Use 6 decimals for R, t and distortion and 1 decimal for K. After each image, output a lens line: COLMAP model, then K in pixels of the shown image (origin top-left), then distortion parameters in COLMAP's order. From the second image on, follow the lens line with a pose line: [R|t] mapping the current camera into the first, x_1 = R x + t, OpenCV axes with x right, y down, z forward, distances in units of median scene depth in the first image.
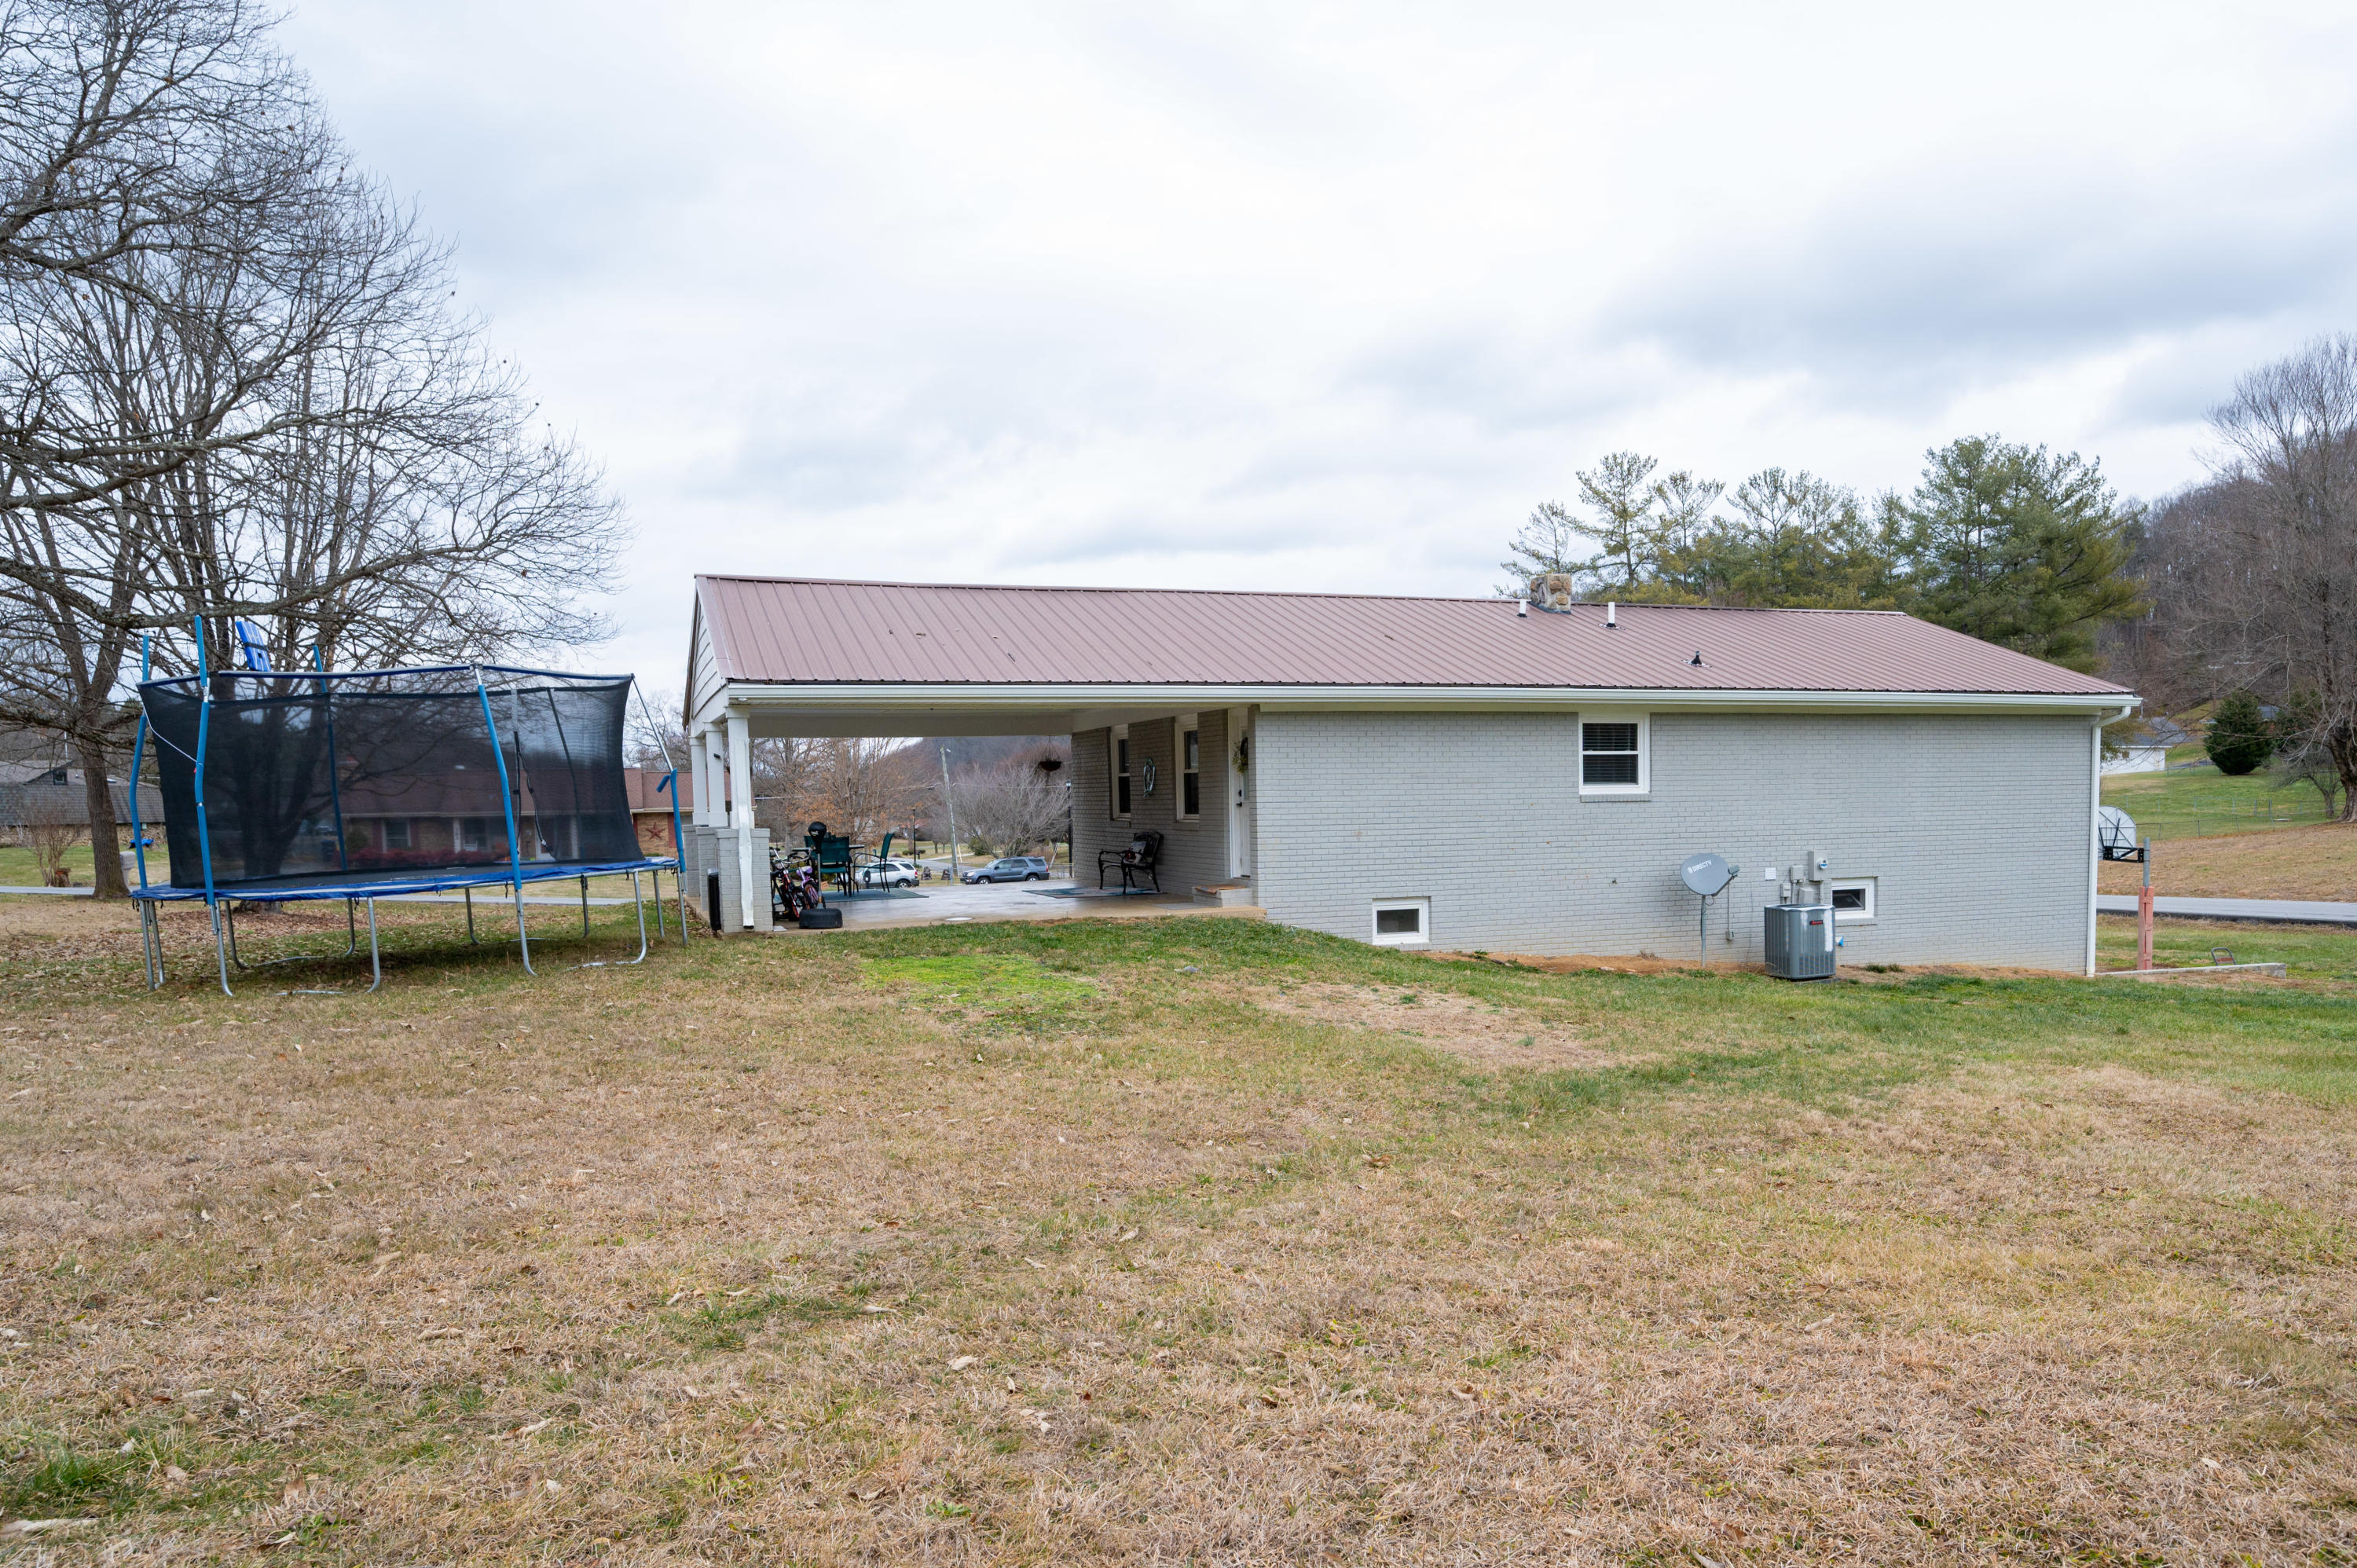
lens RADIAL K [[1712.2, 0, 1278.0], [0, 1712.2, 943.2], [0, 0, 1]] dist [-0.008181, 0.004733]
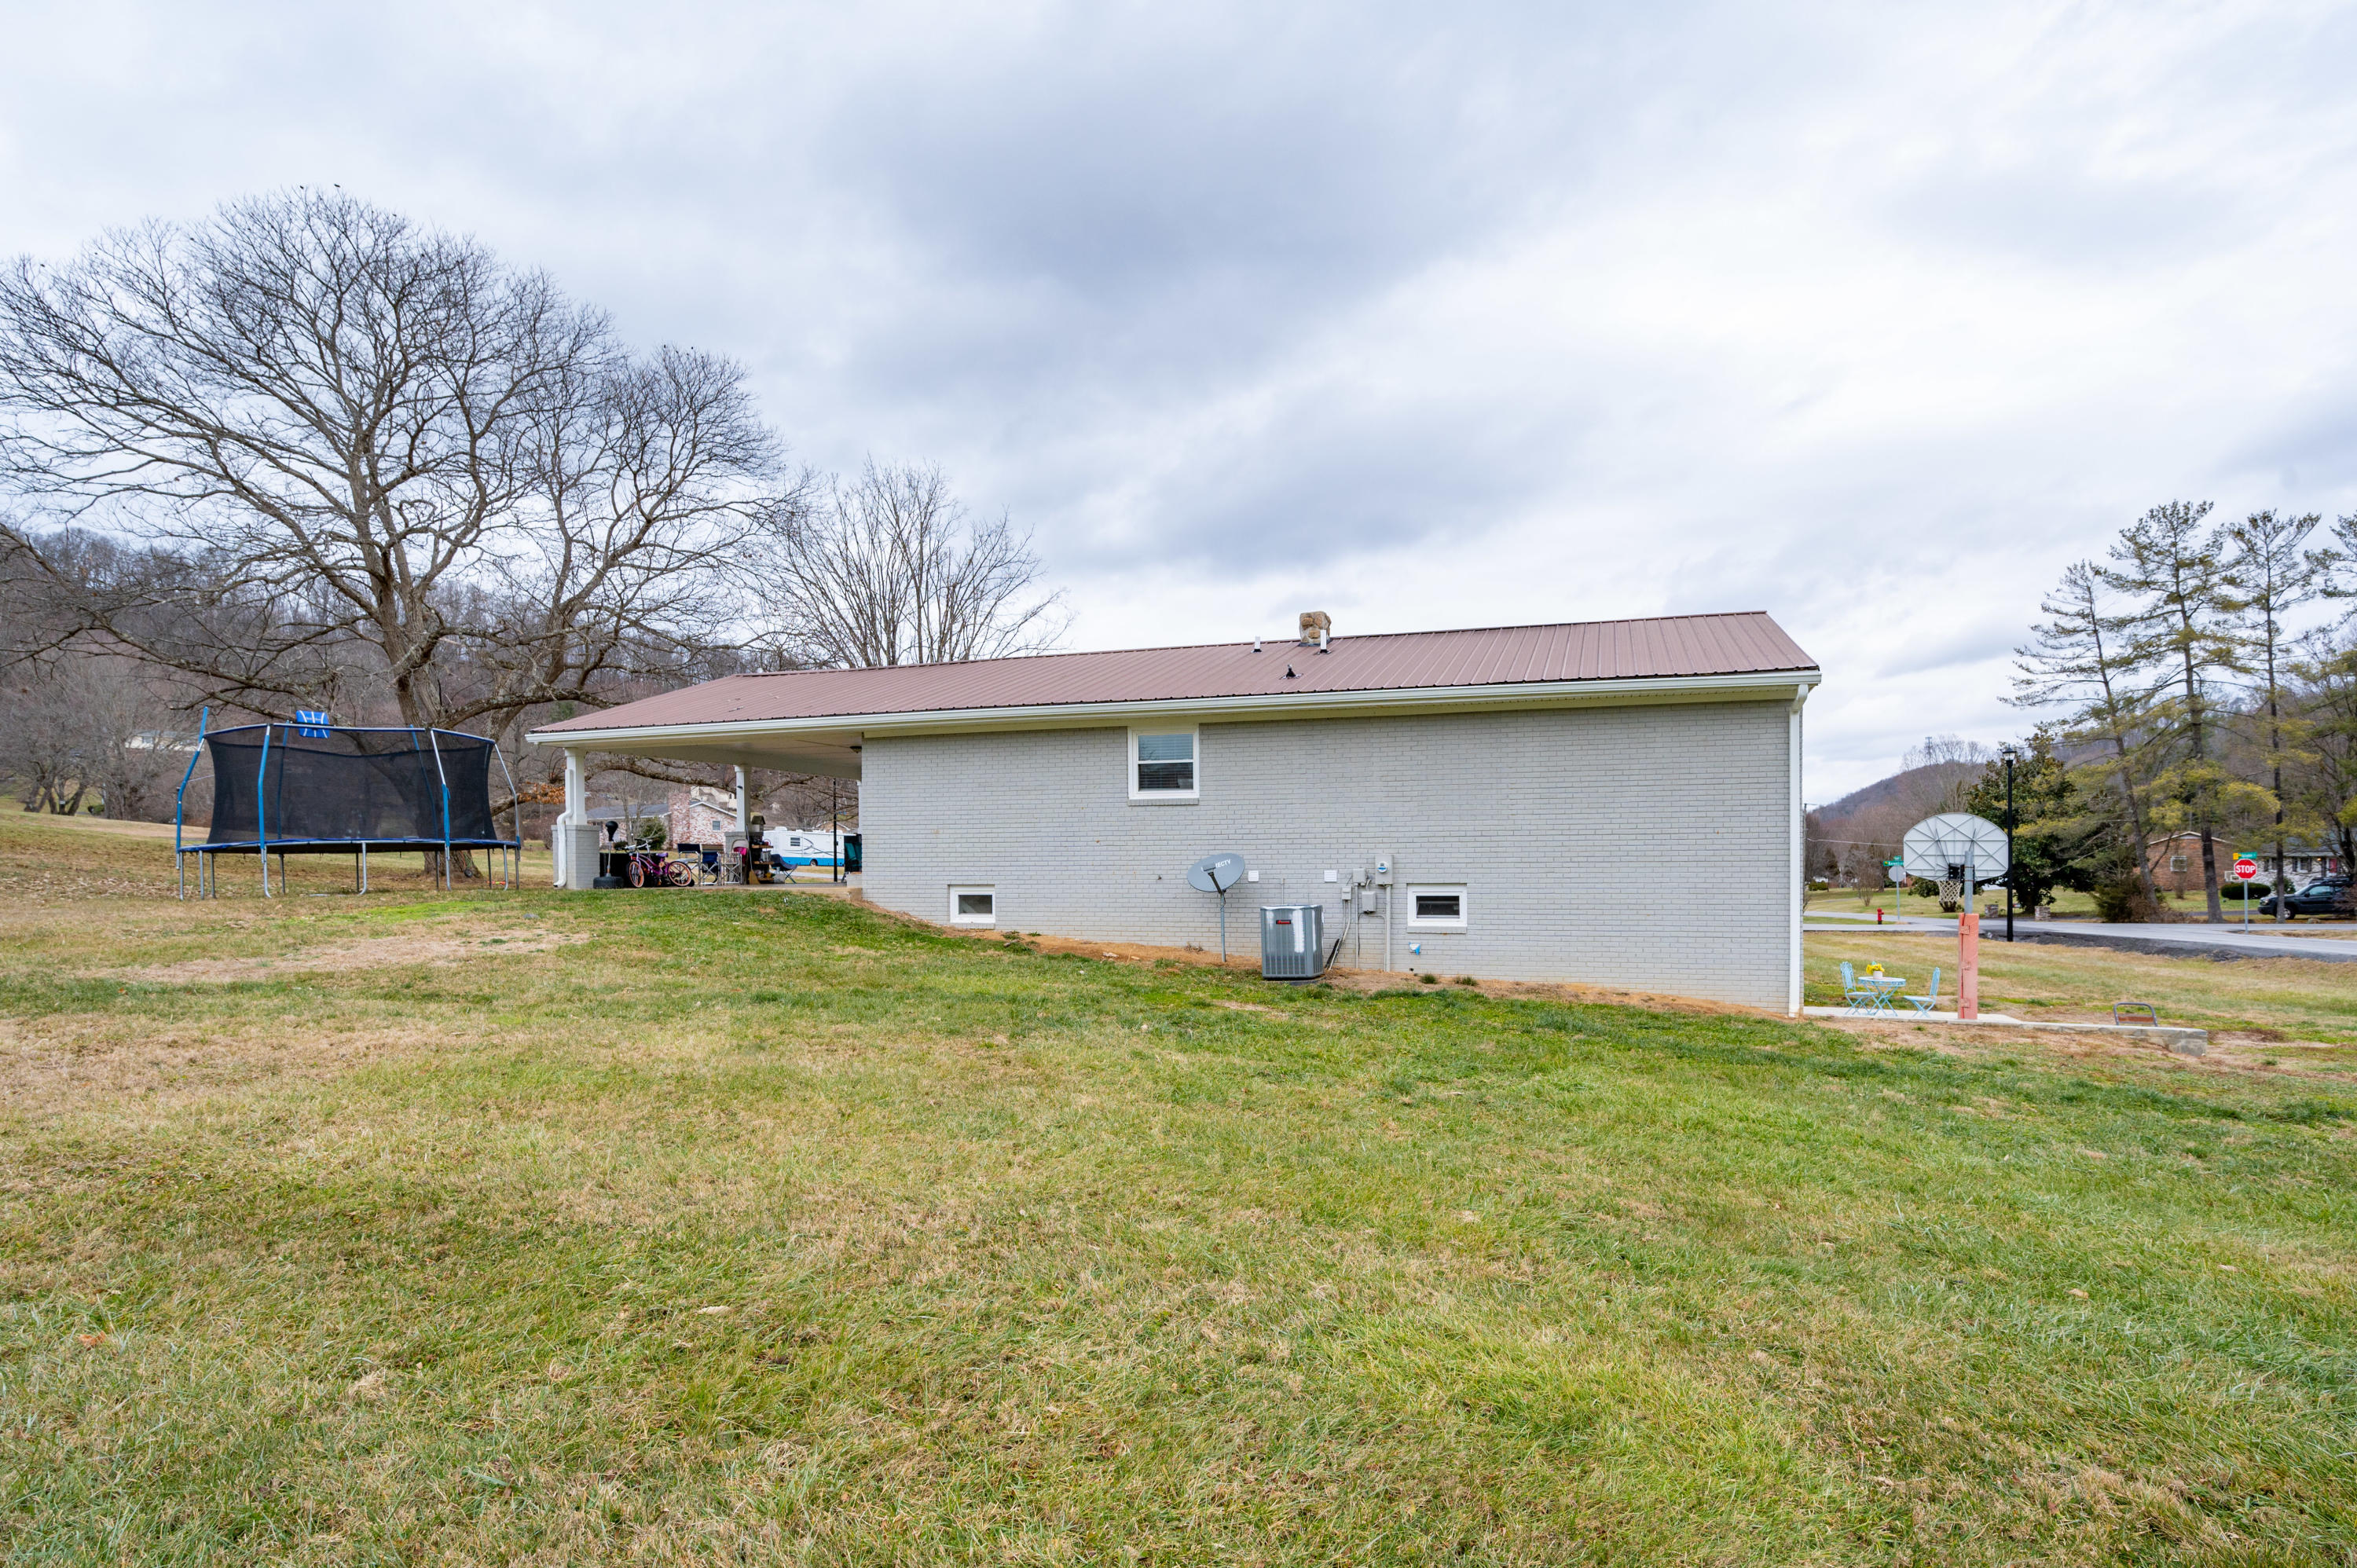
lens RADIAL K [[1163.1, 0, 1247.6], [0, 1163.1, 890.7], [0, 0, 1]] dist [0.001258, 0.000332]
pose [[0.780785, 0.027761, -0.624183, 0.714025], [-0.060680, 0.997659, -0.031532, -0.007811], [0.621847, 0.062495, 0.780642, 0.456493]]
